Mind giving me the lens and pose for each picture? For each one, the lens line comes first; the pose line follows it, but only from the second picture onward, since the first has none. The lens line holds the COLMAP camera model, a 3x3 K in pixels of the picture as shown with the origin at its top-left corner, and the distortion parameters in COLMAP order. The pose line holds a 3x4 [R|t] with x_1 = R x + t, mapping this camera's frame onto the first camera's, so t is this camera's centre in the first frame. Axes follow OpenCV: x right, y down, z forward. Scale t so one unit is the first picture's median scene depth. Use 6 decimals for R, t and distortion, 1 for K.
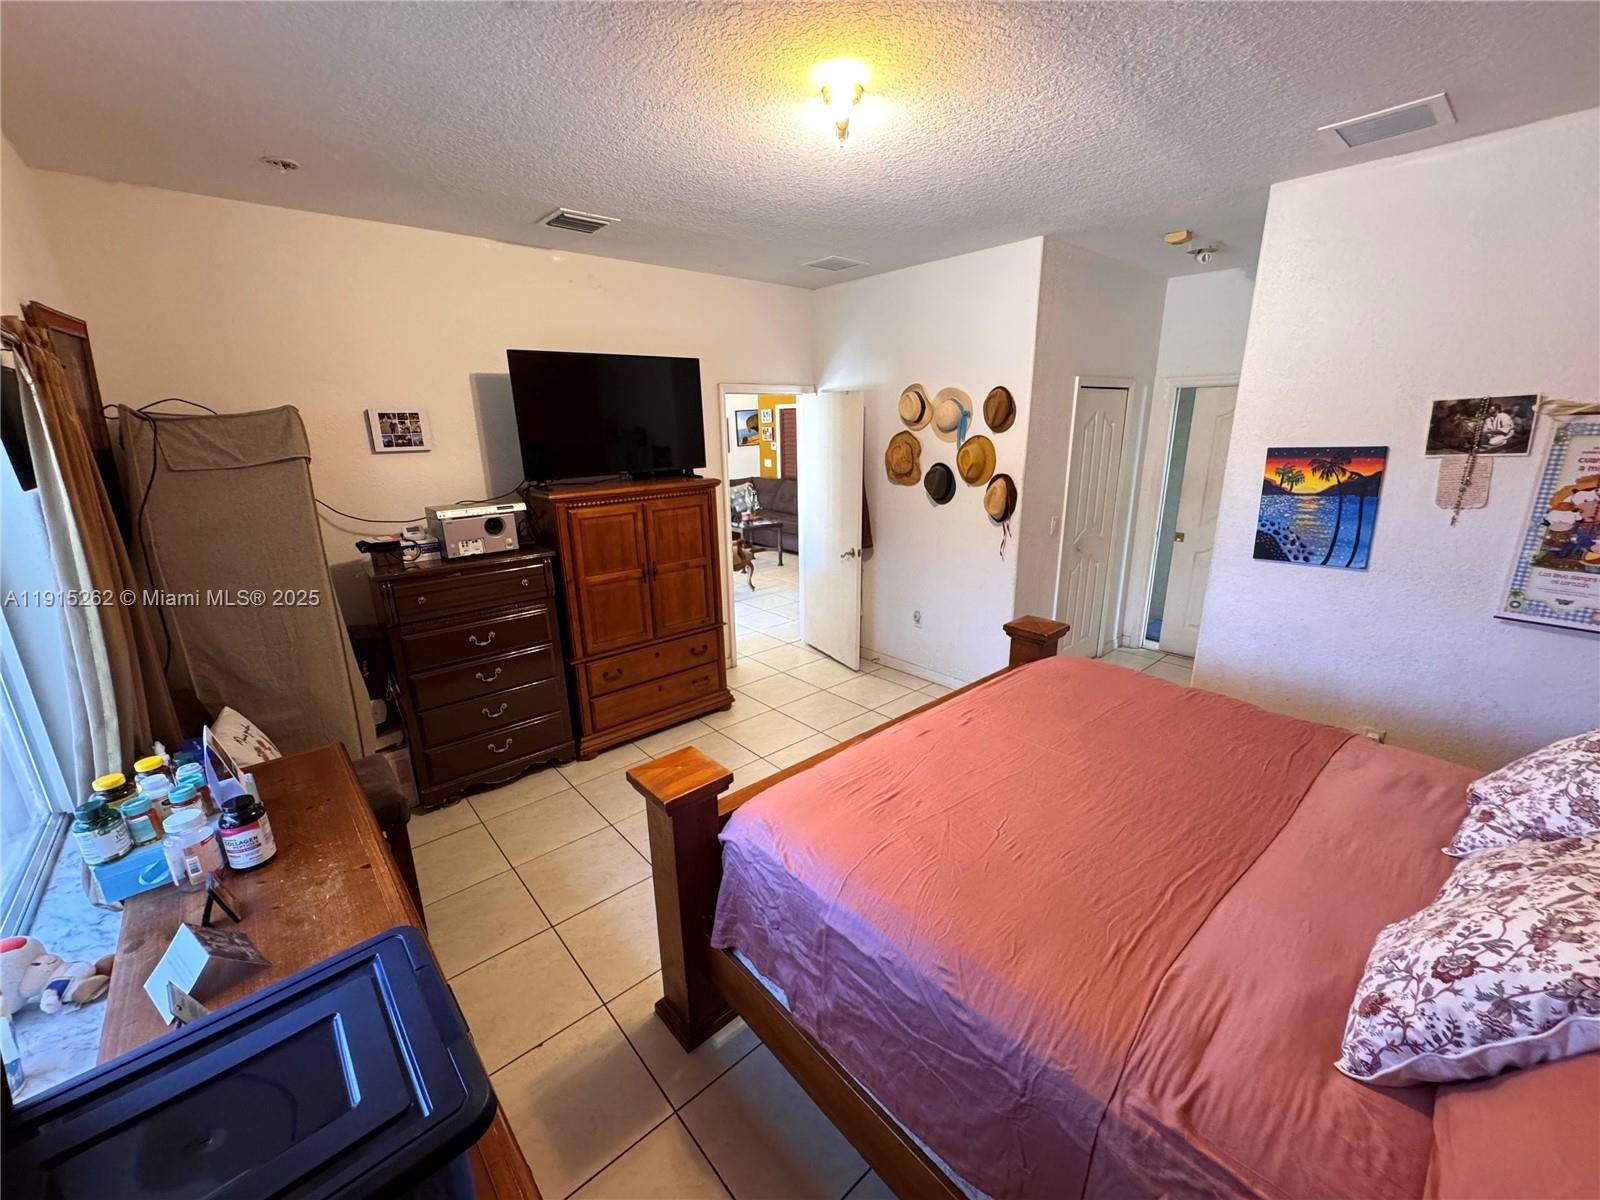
lens RADIAL K [[638.8, 0, 798.1], [0, 638.8, 600.1], [0, 0, 1]] dist [-0.002224, 0.000975]
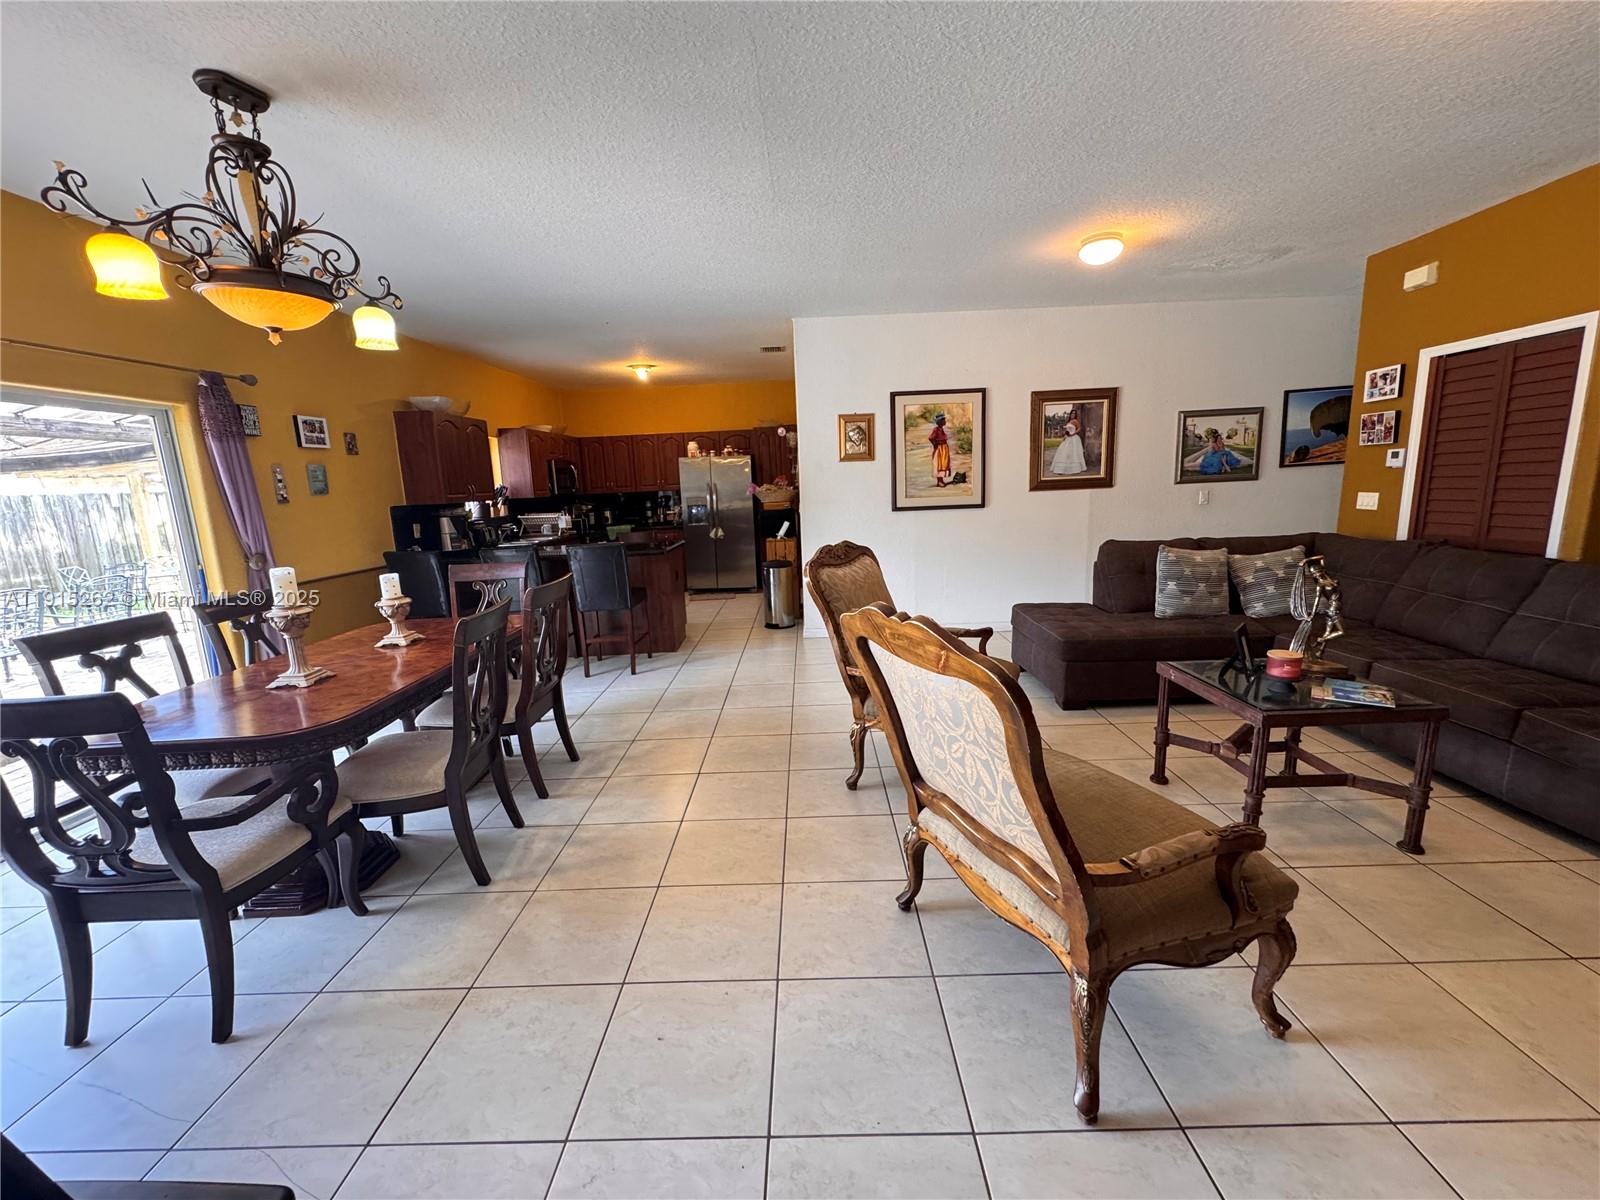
lens RADIAL K [[638.8, 0, 798.1], [0, 638.8, 600.1], [0, 0, 1]] dist [-0.002224, 0.000975]
pose [[0.745491, 0.109914, -0.657391, -0.044680], [-0.156978, 0.987518, -0.012905, -0.092650], [0.647767, 0.112817, 0.753439, 0.479389]]
